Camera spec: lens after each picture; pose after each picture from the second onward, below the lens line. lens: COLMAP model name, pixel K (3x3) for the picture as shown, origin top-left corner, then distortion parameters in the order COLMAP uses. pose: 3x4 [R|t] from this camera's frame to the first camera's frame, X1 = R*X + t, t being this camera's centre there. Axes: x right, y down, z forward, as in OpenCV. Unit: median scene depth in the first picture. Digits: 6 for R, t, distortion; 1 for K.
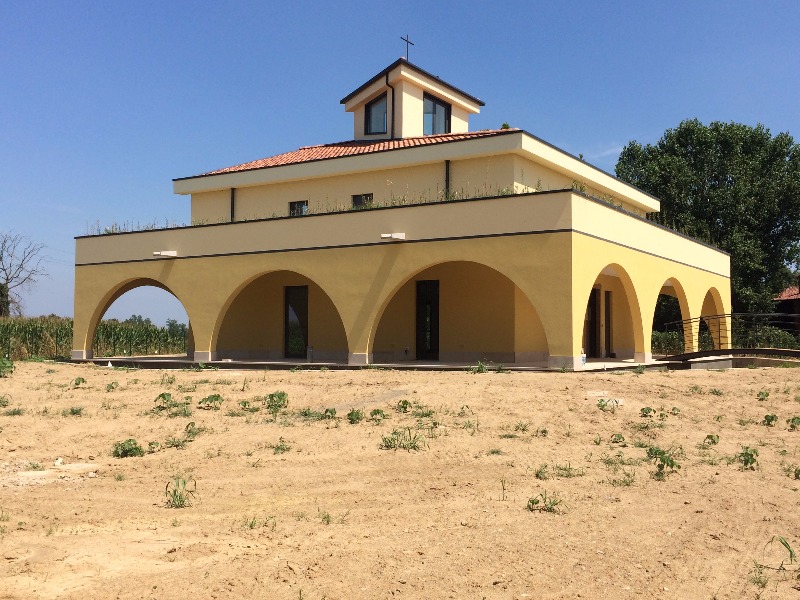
lens RADIAL K [[839.1, 0, 397.9], [0, 839.1, 295.8], [0, 0, 1]] dist [0.029916, 0.000000]
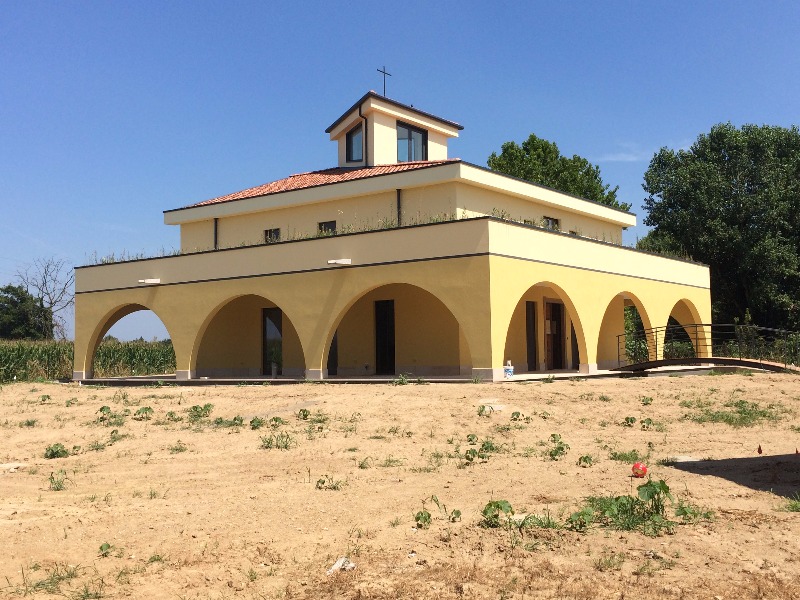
lens RADIAL K [[874.8, 0, 407.0], [0, 874.8, 296.3], [0, 0, 1]] dist [0.025705, 0.000000]
pose [[0.997515, -0.024360, -0.066103, 0.129831], [0.023396, 0.999609, -0.015309, -0.005515], [0.066450, 0.013724, 0.997695, -0.112345]]
